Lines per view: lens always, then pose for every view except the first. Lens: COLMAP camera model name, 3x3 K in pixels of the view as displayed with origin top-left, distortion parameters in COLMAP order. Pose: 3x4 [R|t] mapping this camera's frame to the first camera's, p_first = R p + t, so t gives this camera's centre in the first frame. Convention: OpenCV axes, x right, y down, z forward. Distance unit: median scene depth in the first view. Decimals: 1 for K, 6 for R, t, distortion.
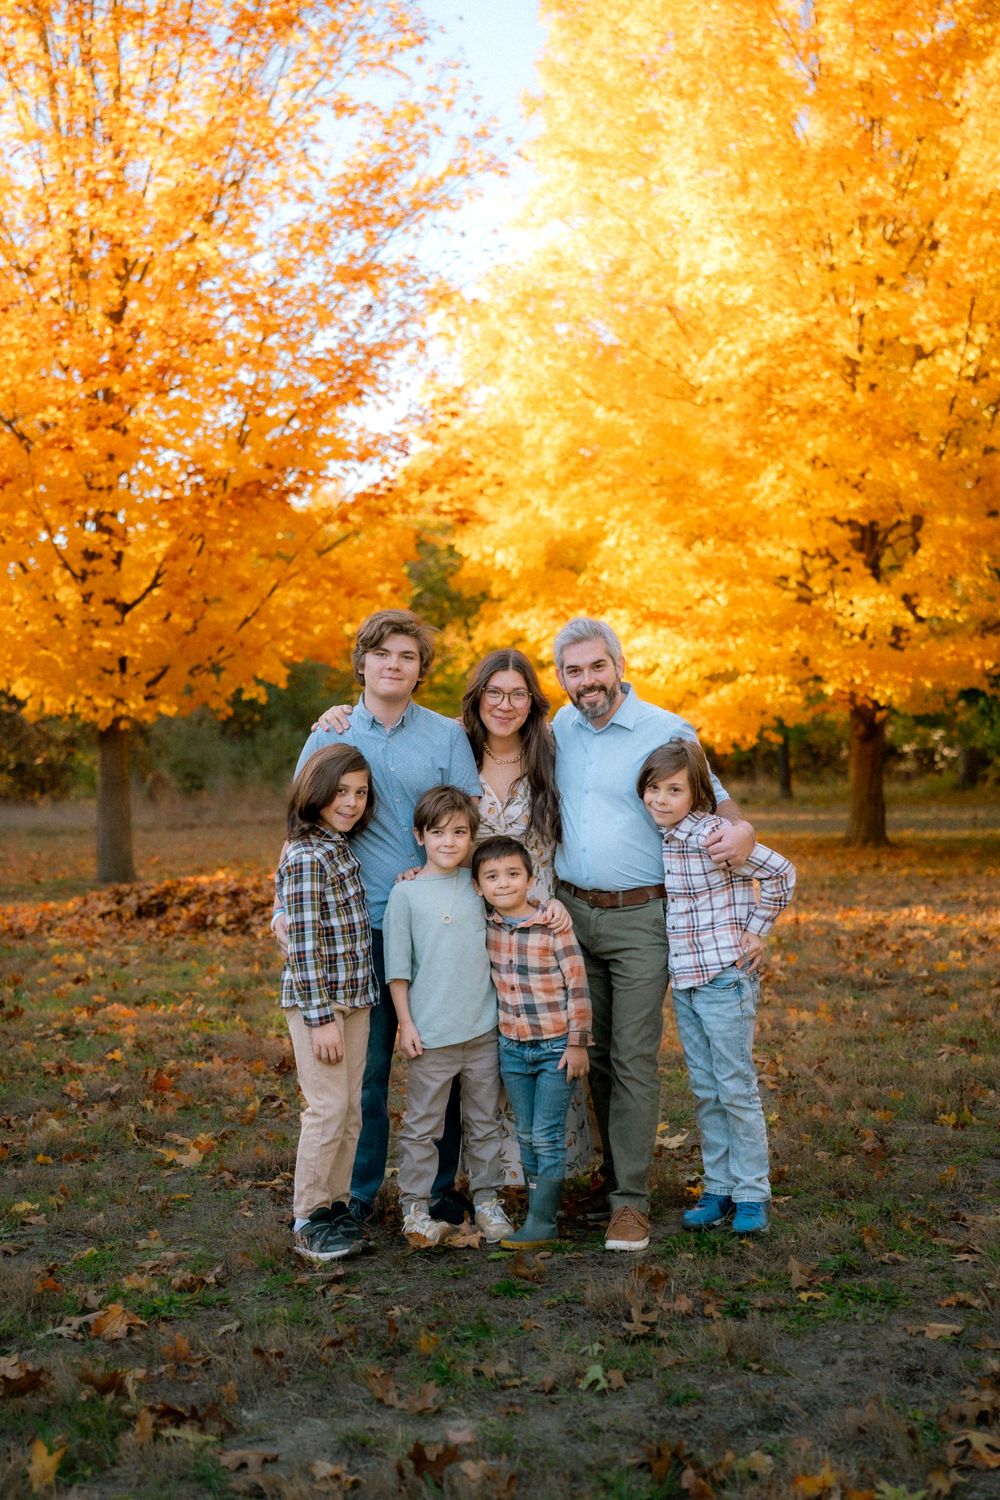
lens RADIAL K [[2244.1, 0, 449.2], [0, 2244.1, 769.4], [0, 0, 1]] dist [0.114801, -0.059849]
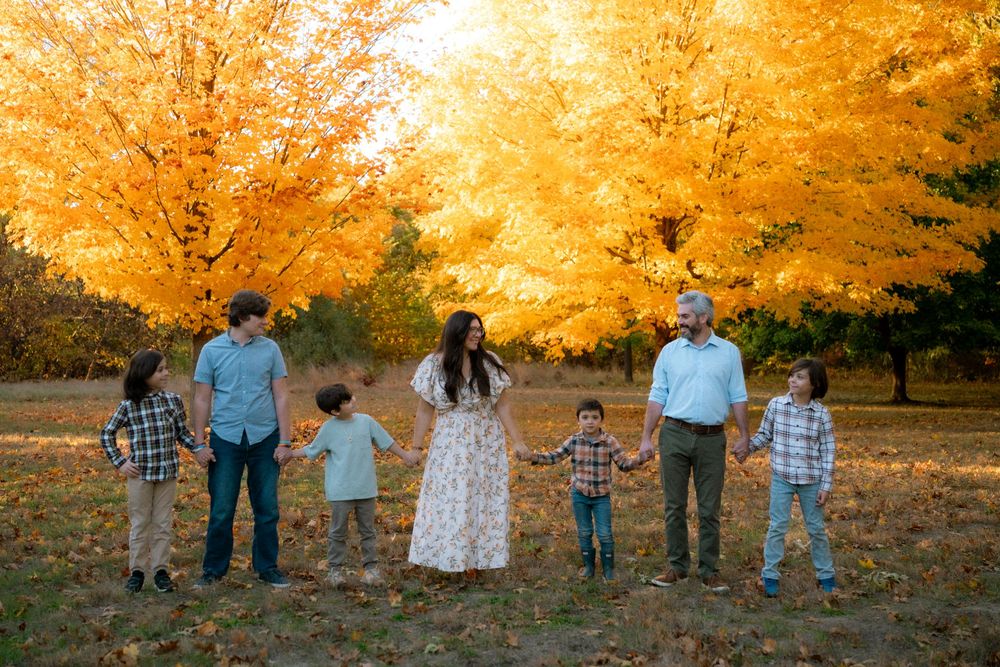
lens RADIAL K [[1496.0, 0, 500.0], [0, 1496.0, 333.5], [0, 0, 1]] dist [0.114801, -0.059849]
pose [[0.998456, 0.019338, 0.052083, 0.011528], [-0.018463, 0.999681, -0.017233, -0.003164], [-0.052399, 0.016245, 0.998494, -0.110133]]
